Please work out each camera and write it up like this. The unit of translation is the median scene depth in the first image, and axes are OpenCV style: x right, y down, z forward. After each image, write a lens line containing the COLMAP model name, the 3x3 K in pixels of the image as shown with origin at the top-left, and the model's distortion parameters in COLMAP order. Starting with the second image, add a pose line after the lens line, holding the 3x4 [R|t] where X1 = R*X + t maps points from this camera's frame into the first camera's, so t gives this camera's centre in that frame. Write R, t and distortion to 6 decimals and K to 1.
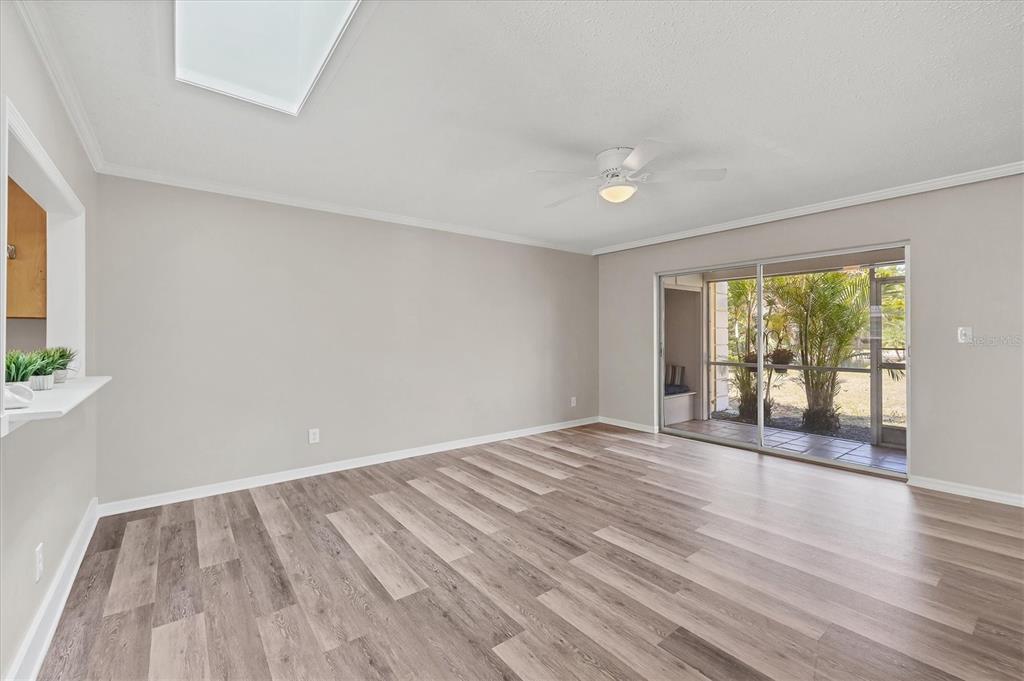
lens RADIAL K [[424.0, 0, 514.3], [0, 424.0, 337.4], [0, 0, 1]] dist [0.000572, 0.000076]
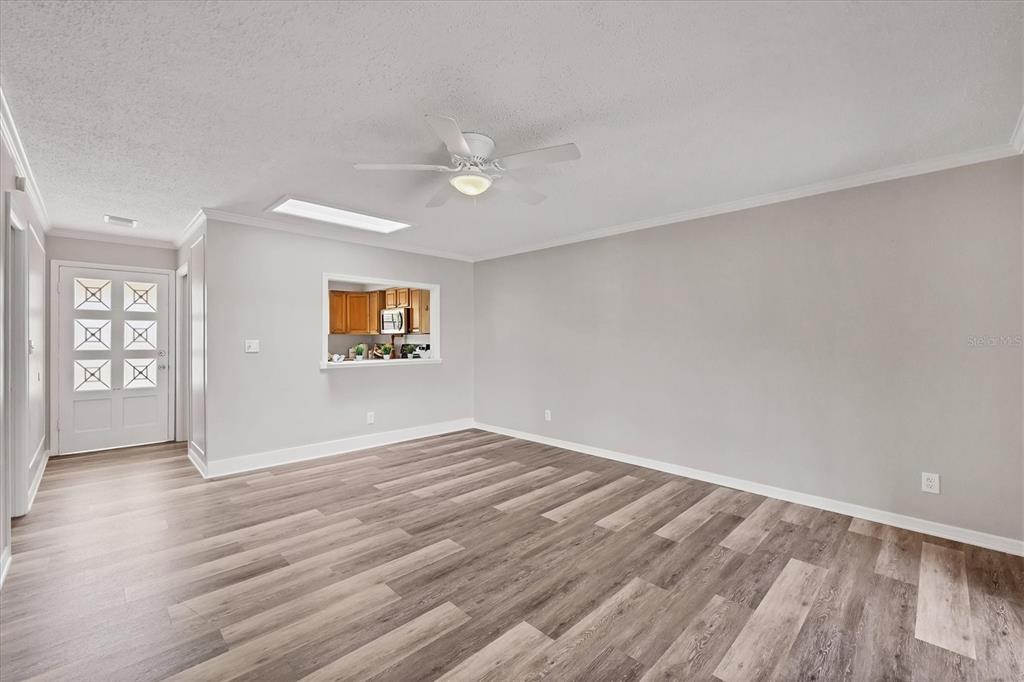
lens RADIAL K [[424.0, 0, 514.3], [0, 424.0, 337.9], [0, 0, 1]] dist [0.000572, 0.000076]
pose [[0.120014, -0.001245, -0.992771, 1.108479], [-0.006118, 0.999979, -0.001993, -0.011518], [0.992753, 0.006313, 0.120004, 0.952443]]
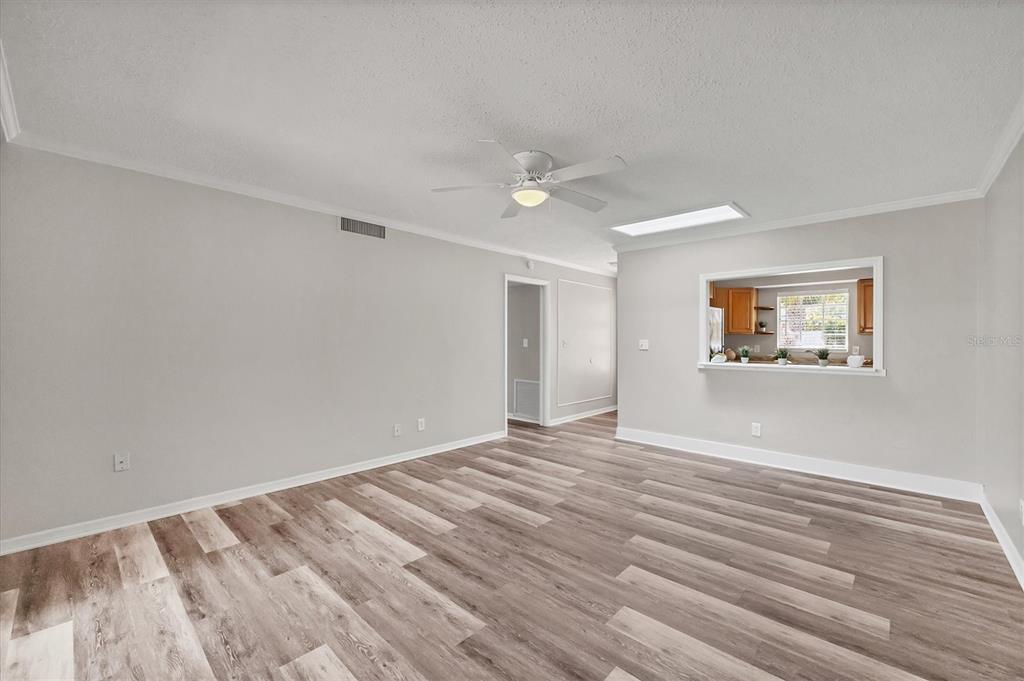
lens RADIAL K [[416.2, 0, 512.0], [0, 416.2, 340.5], [0, 0, 1]] dist [-0.000564, -0.000129]
pose [[-0.987366, -0.002237, -0.158440, 0.426645], [-0.003469, 0.999966, 0.007497, -0.012049], [0.158418, 0.007952, -0.987340, 1.896143]]
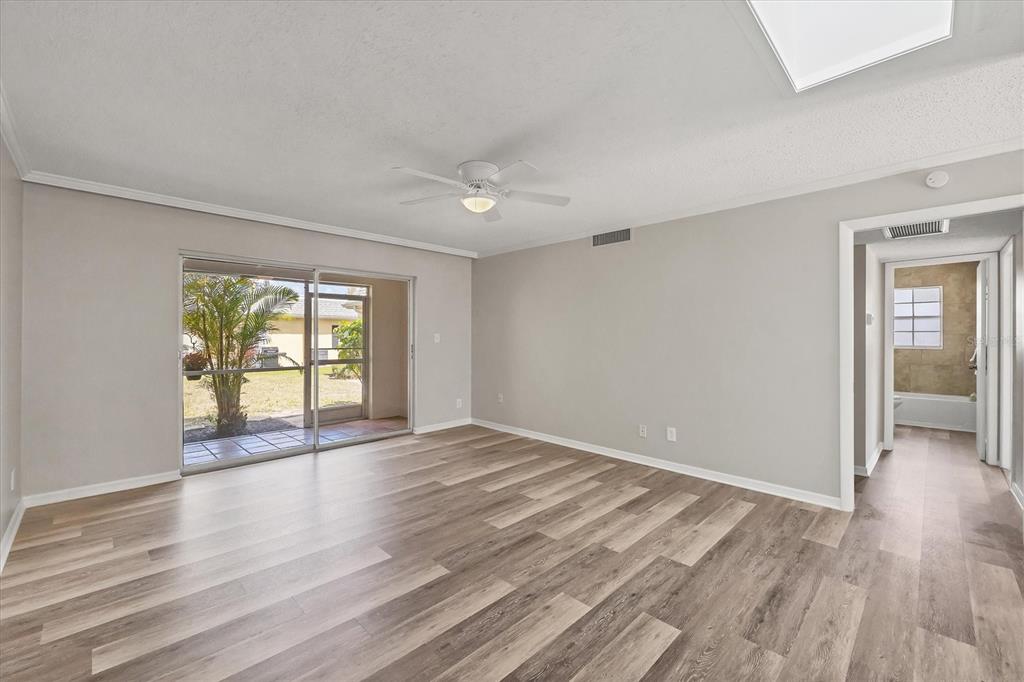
lens RADIAL K [[424.0, 0, 514.3], [0, 424.0, 337.9], [0, 0, 1]] dist [0.000572, 0.000076]
pose [[-0.122807, 0.000789, 0.992430, -0.781360], [0.003221, 0.999995, -0.000396, -0.002851], [-0.992425, 0.003148, -0.122809, 1.008407]]
